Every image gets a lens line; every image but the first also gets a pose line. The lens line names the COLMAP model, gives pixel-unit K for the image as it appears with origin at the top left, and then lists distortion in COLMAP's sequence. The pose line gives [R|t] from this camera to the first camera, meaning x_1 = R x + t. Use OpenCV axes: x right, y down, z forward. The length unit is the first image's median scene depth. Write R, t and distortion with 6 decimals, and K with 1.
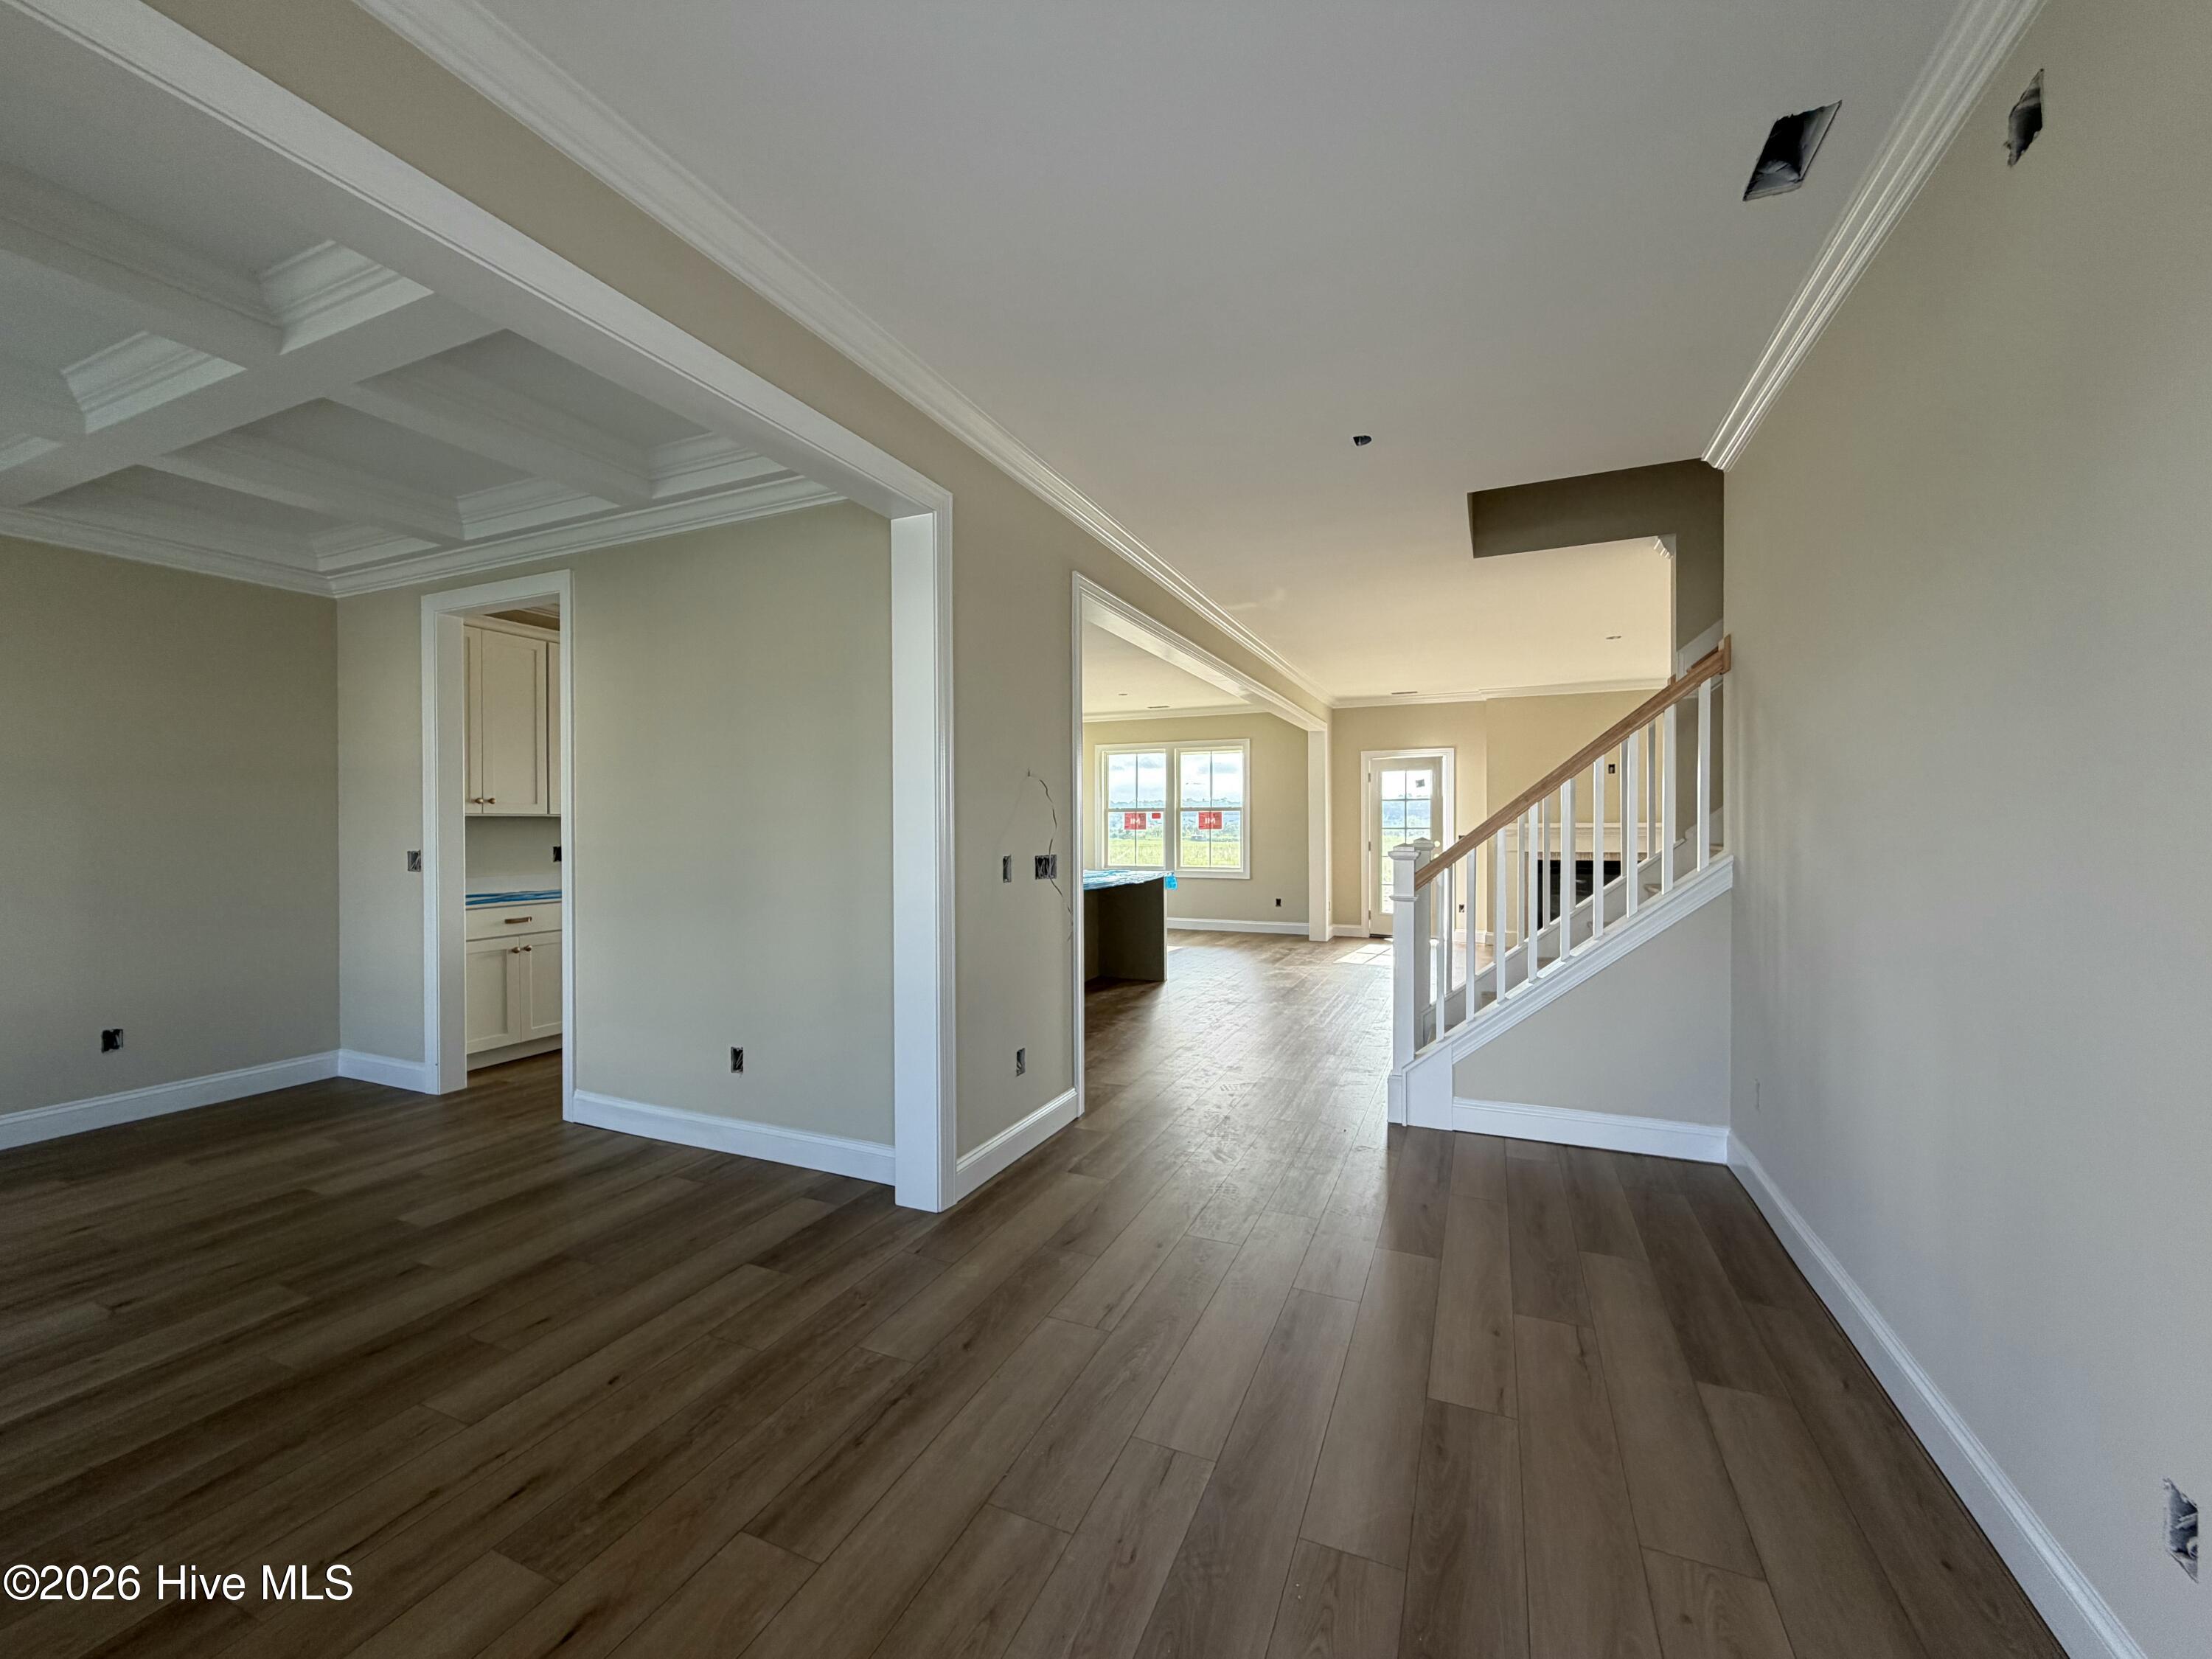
lens RADIAL K [[868.9, 0, 1106.0], [0, 868.9, 829.5], [0, 0, 1]] dist [-0.001134, 0.000056]
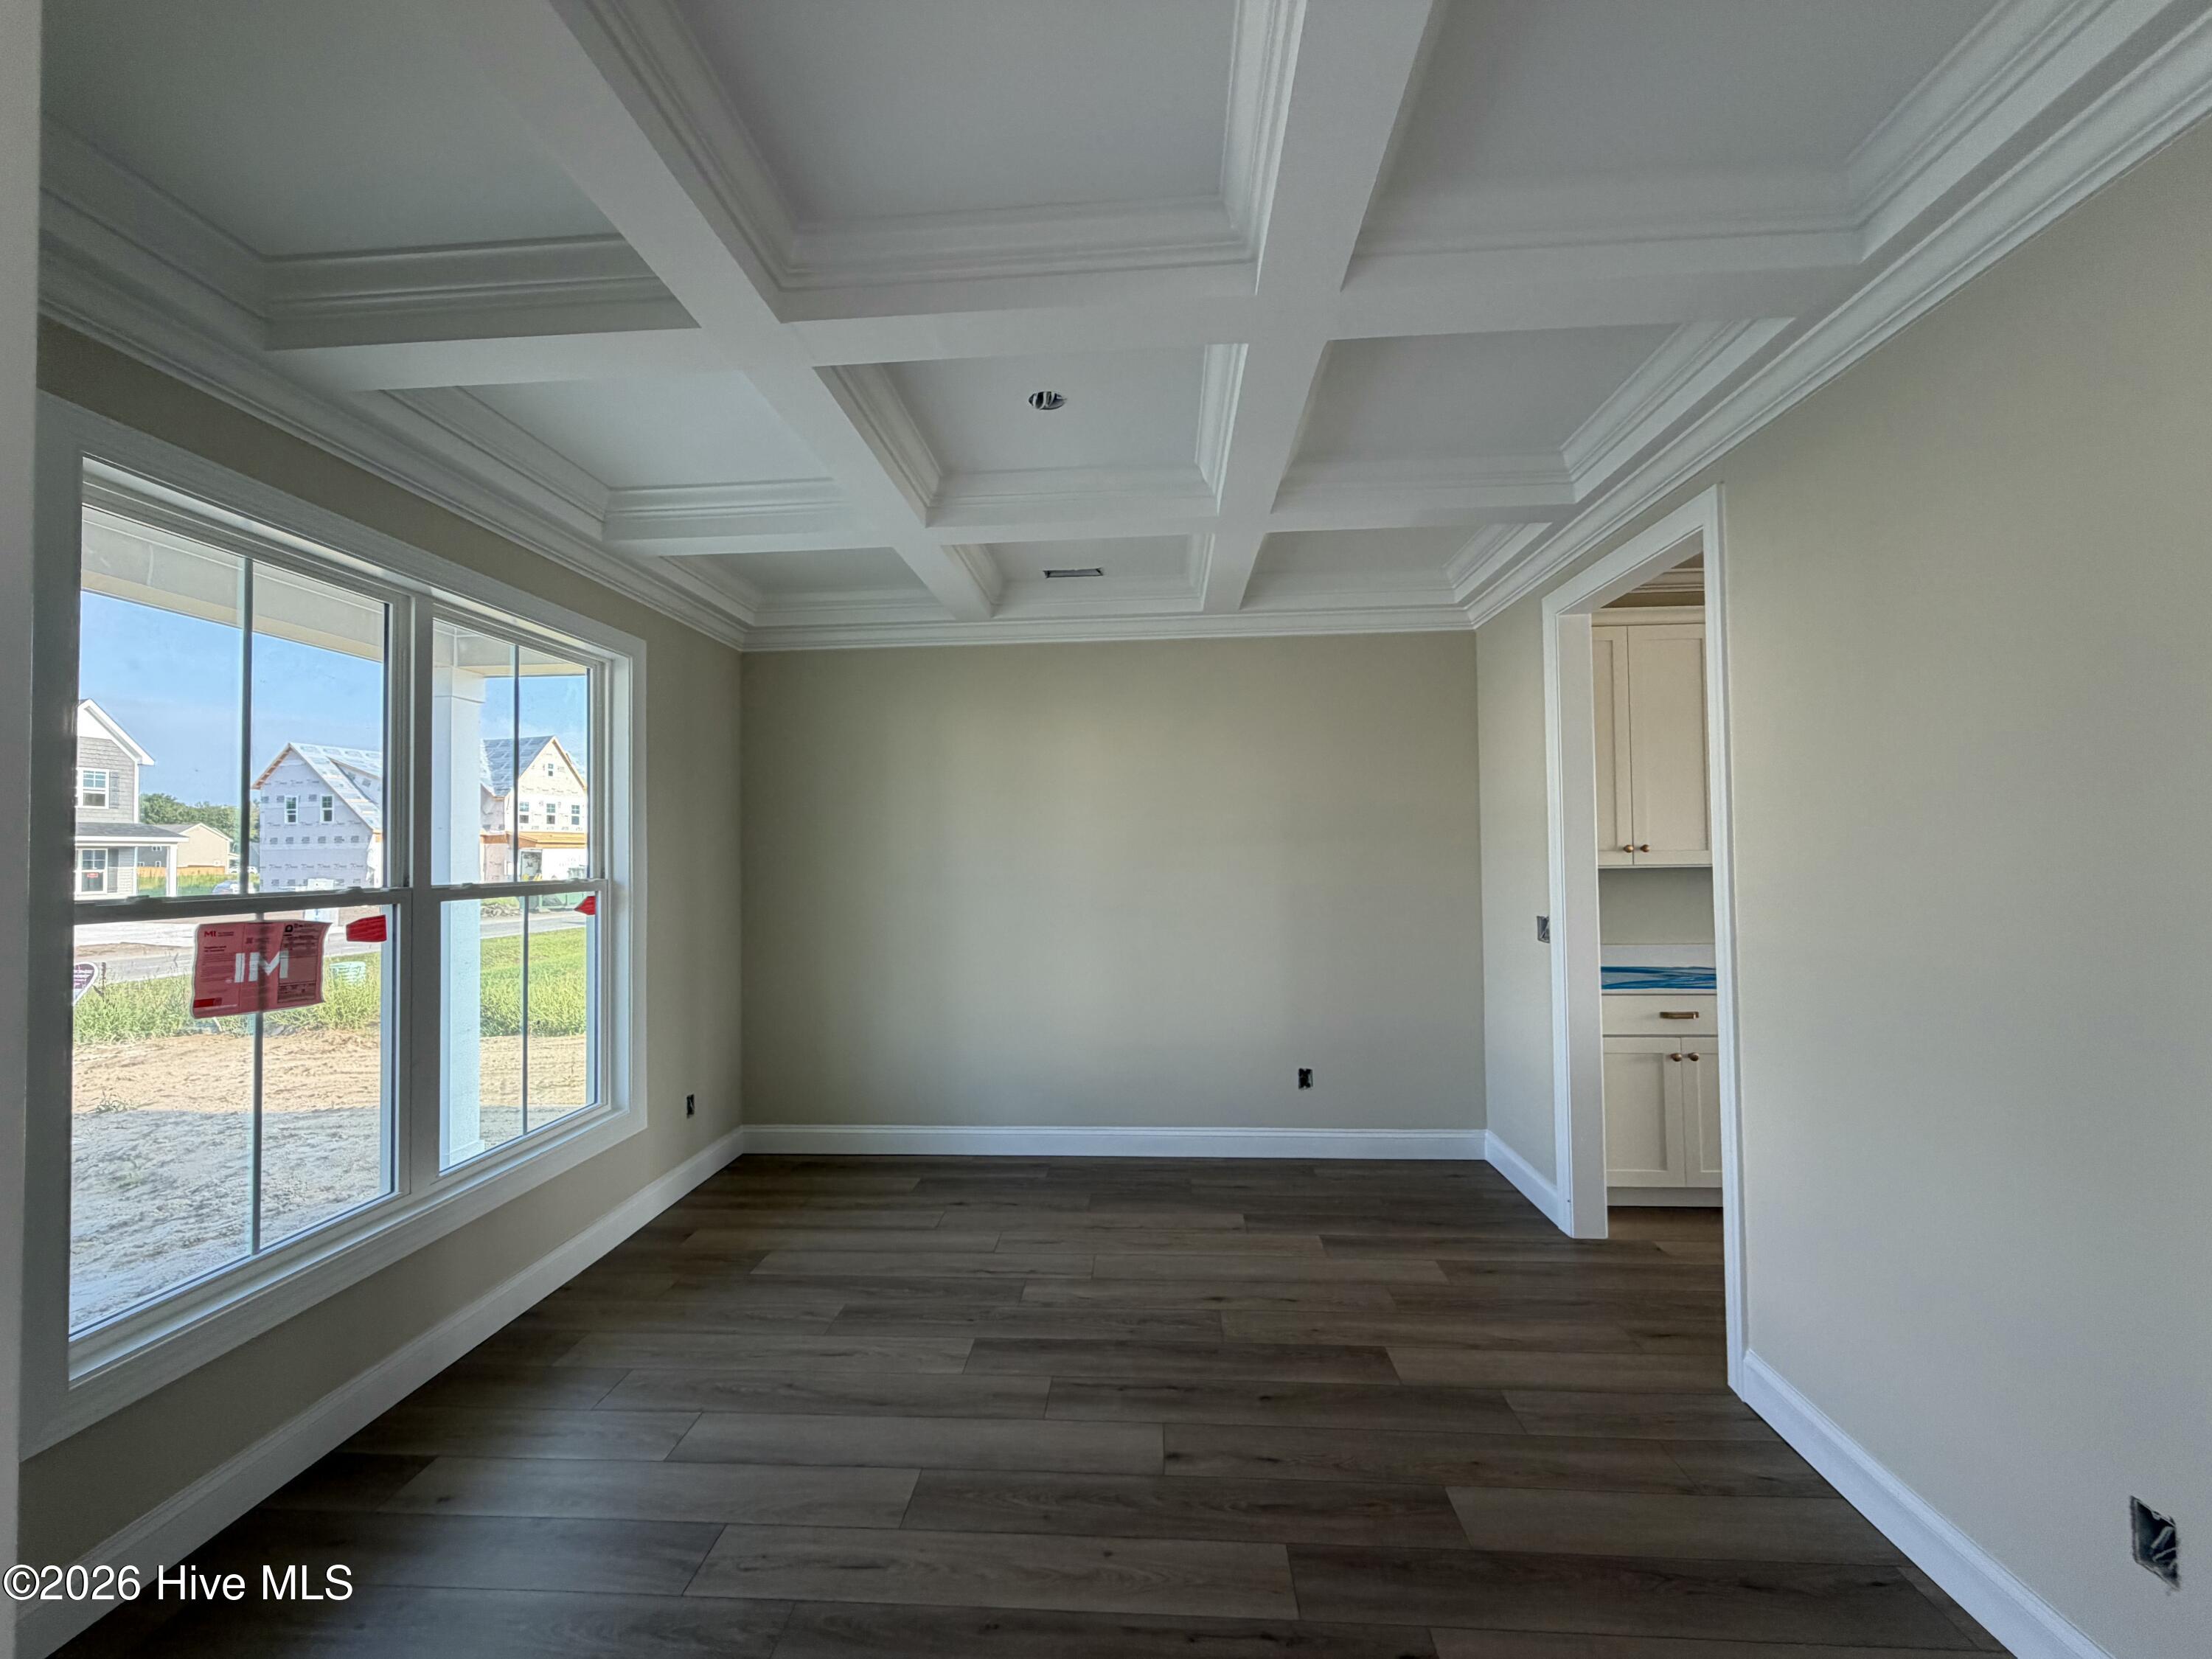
lens RADIAL K [[882.0, 0, 1106.0], [0, 882.0, 829.5], [0, 0, 1]] dist [0.012205, 0.000549]
pose [[0.336433, -0.021778, -0.941456, -0.179049], [0.004358, 0.999758, -0.021569, -0.045281], [0.941697, 0.003154, 0.336446, 0.387390]]
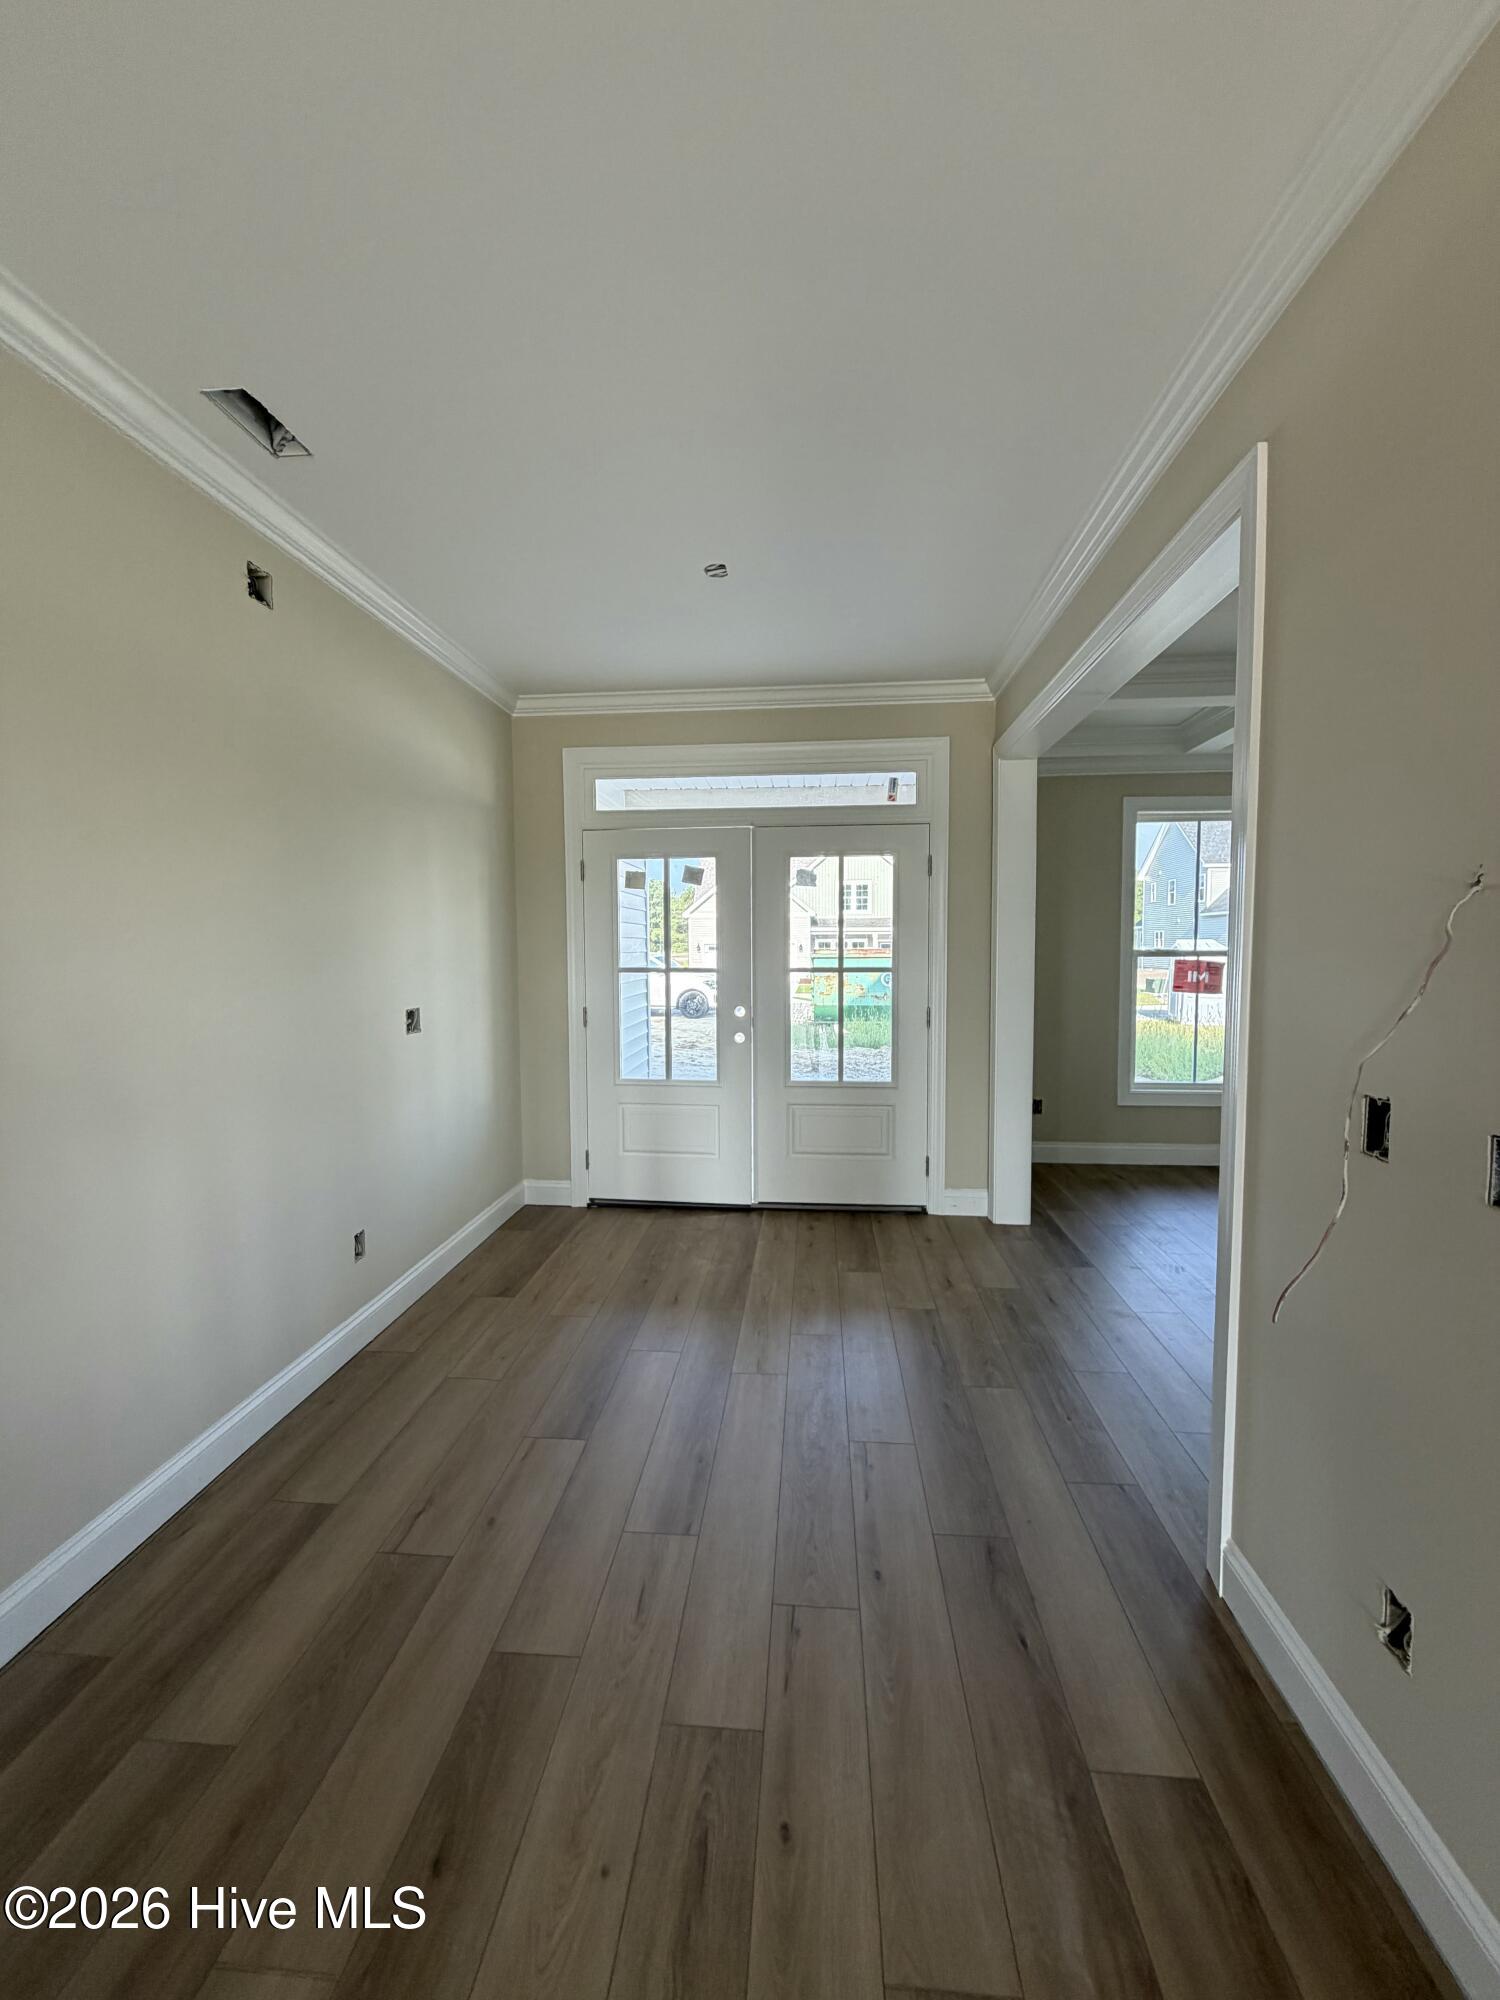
lens RADIAL K [[785.6, 0, 750.0], [0, 785.6, 1000.0], [0, 0, 1]] dist [-0.001134, 0.000056]
pose [[-0.945852, 0.031646, -0.323051, 0.254517], [0.006862, 0.996963, 0.077570, -0.042700], [0.324525, 0.071154, -0.943197, 1.087828]]
